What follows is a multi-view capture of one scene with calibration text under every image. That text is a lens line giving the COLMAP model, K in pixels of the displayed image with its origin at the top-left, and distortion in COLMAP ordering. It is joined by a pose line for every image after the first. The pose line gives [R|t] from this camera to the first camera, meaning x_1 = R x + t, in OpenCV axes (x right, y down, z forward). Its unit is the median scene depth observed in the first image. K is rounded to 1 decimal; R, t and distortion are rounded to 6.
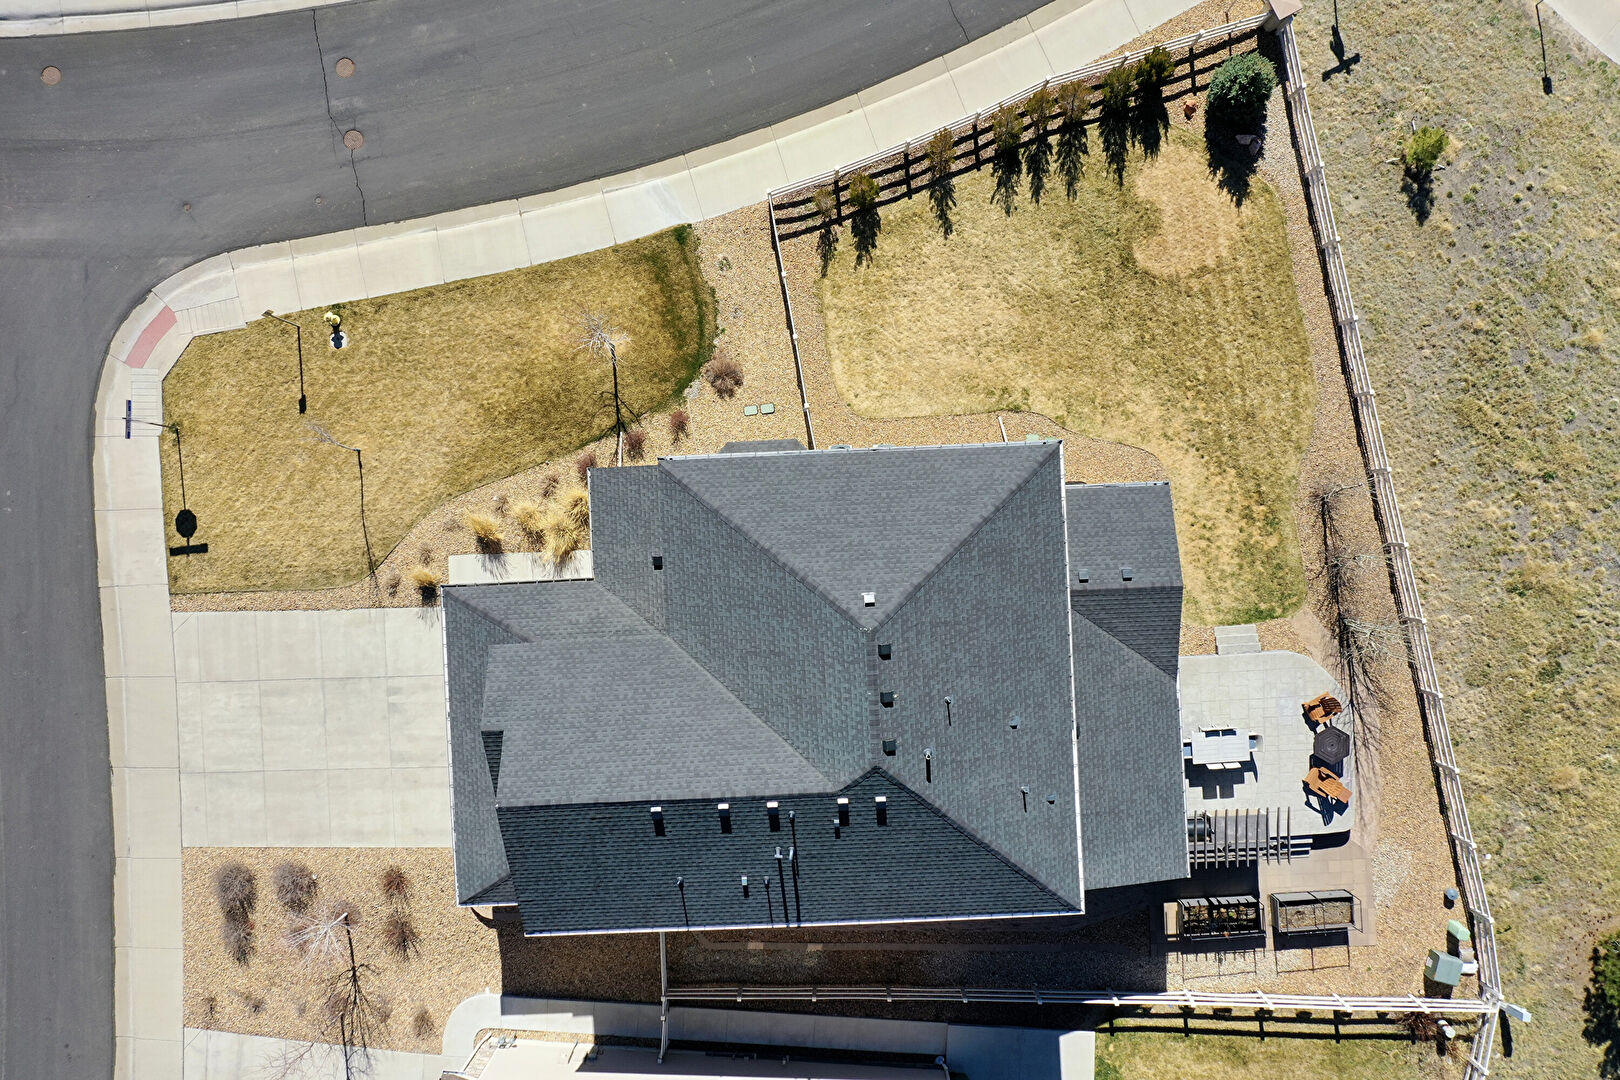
lens RADIAL K [[1279.2, 0, 810.0], [0, 1279.2, 540.0], [0, 0, 1]] dist [0.003587, -0.000138]
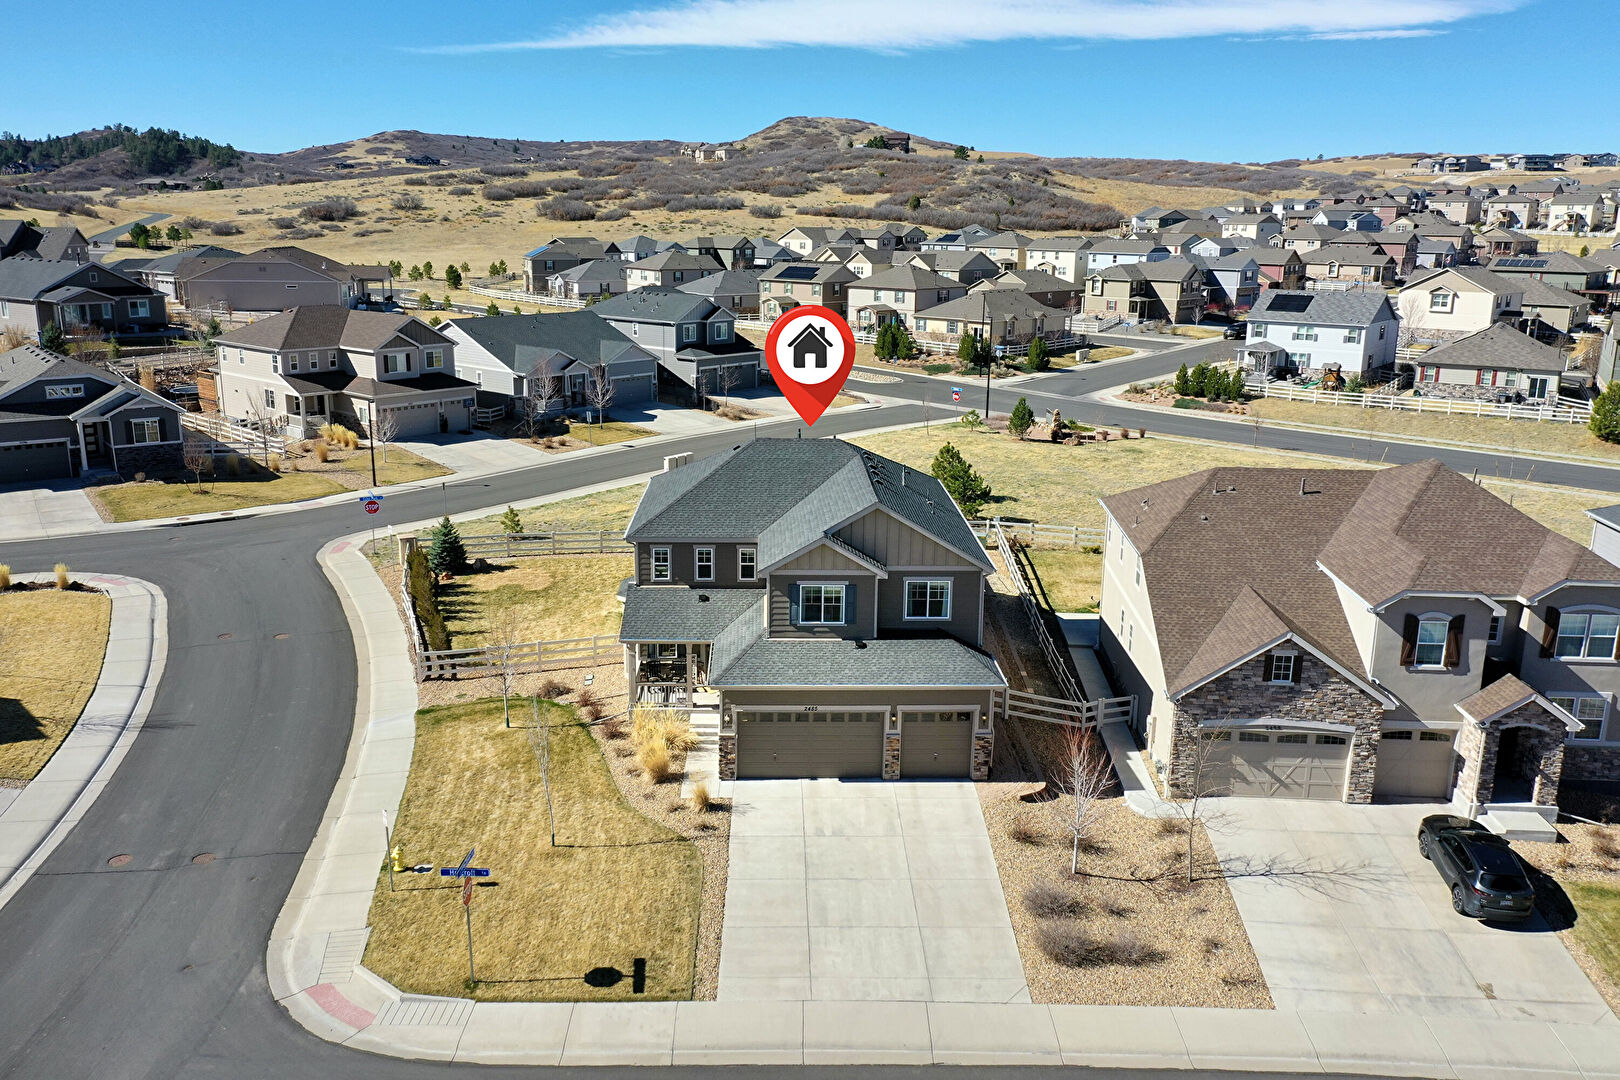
lens RADIAL K [[1263.6, 0, 801.6], [0, 1263.6, 532.8], [0, 0, 1]] dist [-0.002617, -0.000178]
pose [[0.017268, -0.234830, 0.971883, -1.170204], [0.999830, 0.010269, -0.015283, 0.116422], [-0.006391, 0.971982, 0.234968, 0.578014]]
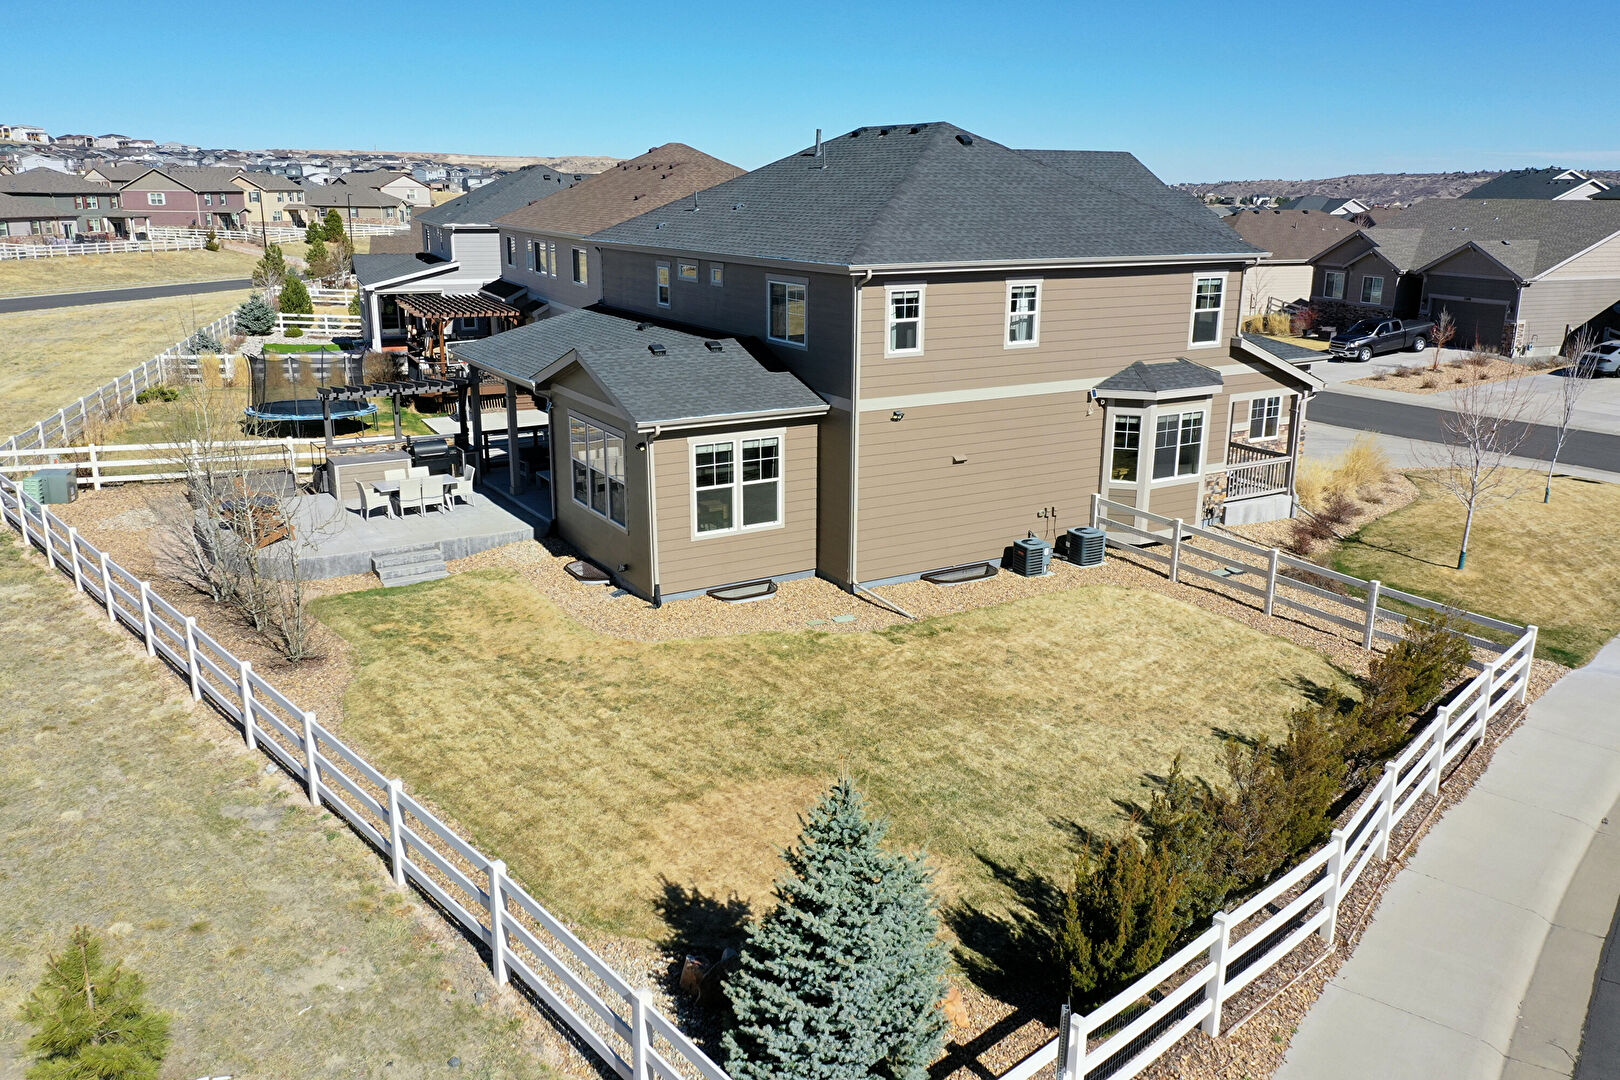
lens RADIAL K [[1260.6, 0, 801.3], [0, 1260.6, 536.7], [0, 0, 1]] dist [0.011227, 0.001058]
pose [[-0.882135, 0.126372, -0.453727, 0.442817], [-0.470978, -0.245274, 0.847361, -0.541488], [-0.004205, 0.961182, 0.275883, 0.803355]]
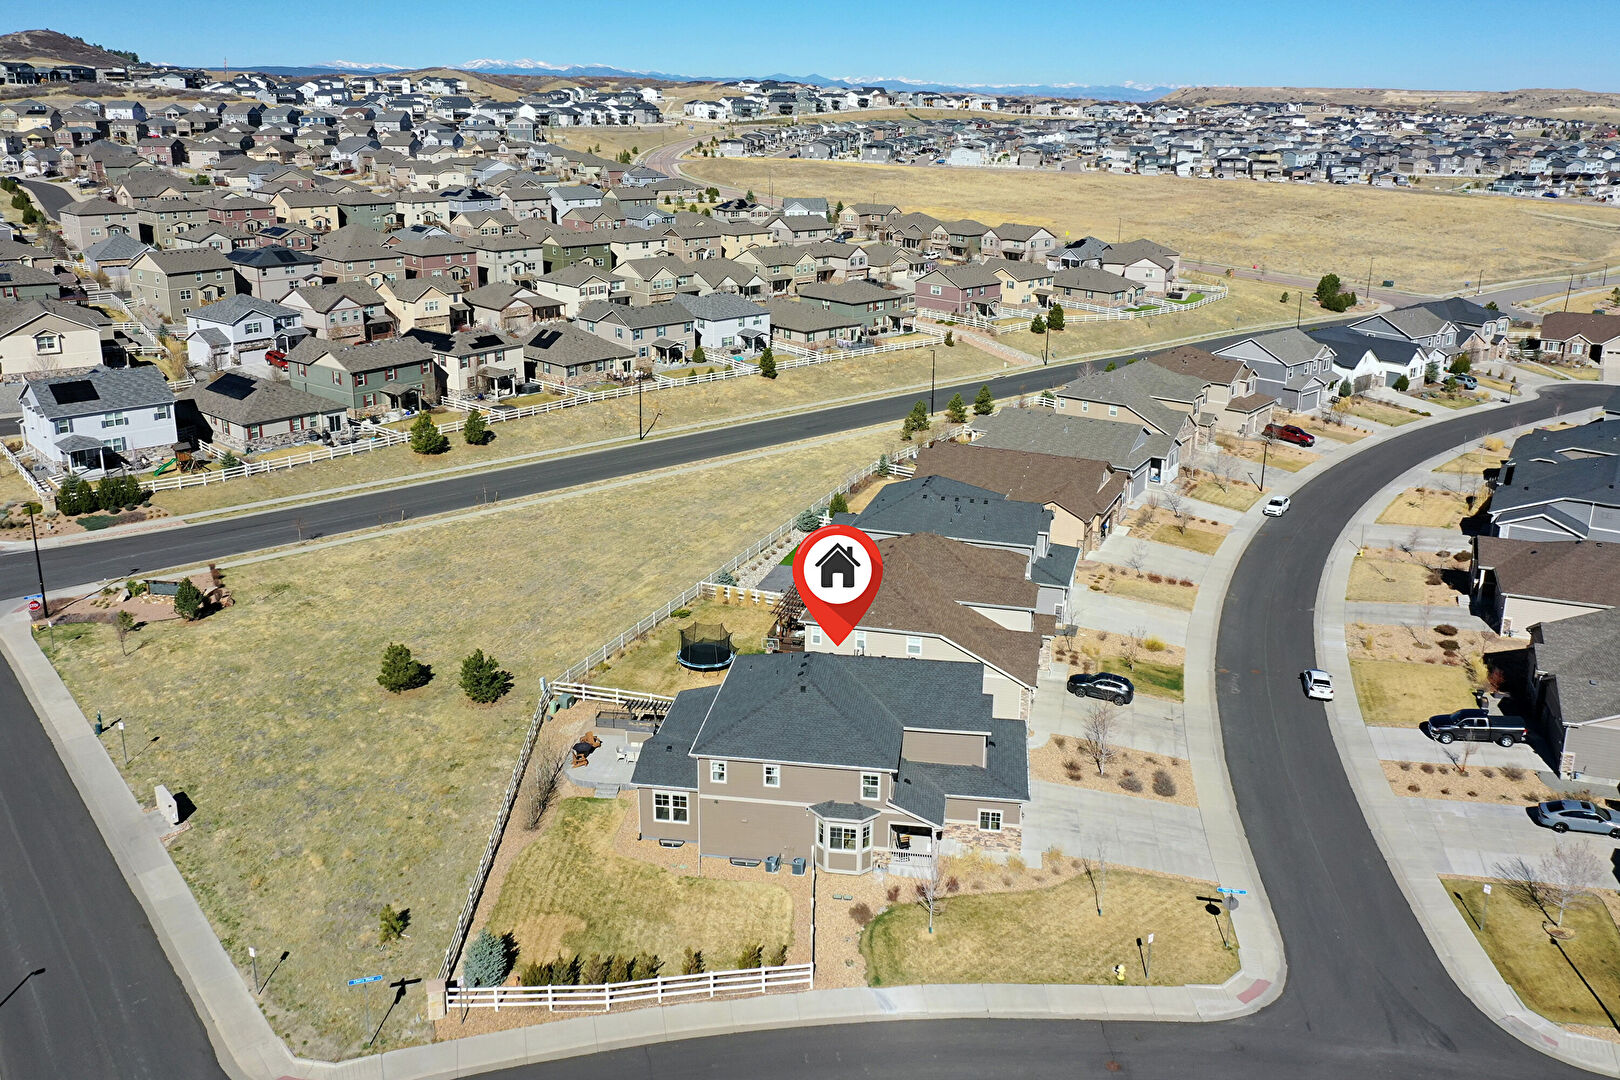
lens RADIAL K [[1283.5, 0, 812.2], [0, 1283.5, 434.2], [0, 0, 1]] dist [-0.004668, -0.000601]
pose [[-0.983097, -0.046300, 0.177137, -0.259384], [0.183087, -0.245629, 0.951917, -1.488826], [-0.000564, 0.968258, 0.249954, 0.039513]]
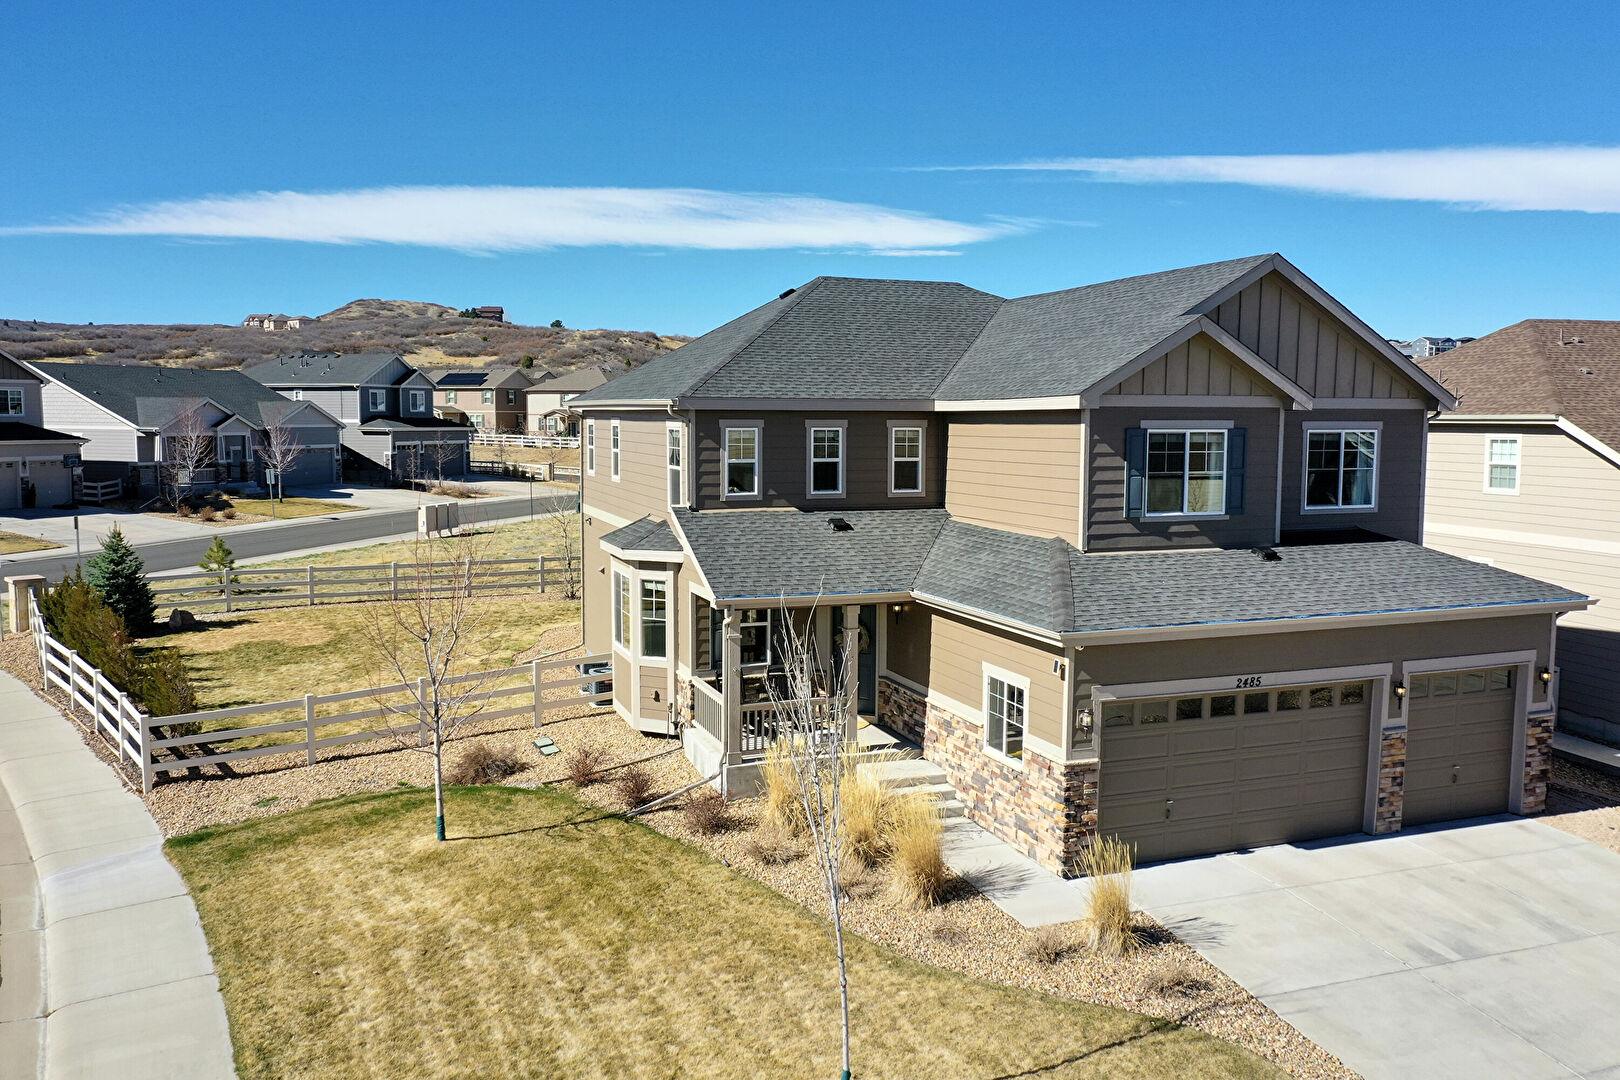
lens RADIAL K [[1279.2, 0, 810.0], [0, 1279.2, 540.0], [0, 0, 1]] dist [0.003587, -0.000138]
pose [[-0.306187, -0.089430, 0.947762, -0.613539], [0.951971, -0.030007, 0.304715, -0.162312], [0.001189, 0.995541, 0.094322, 0.850790]]
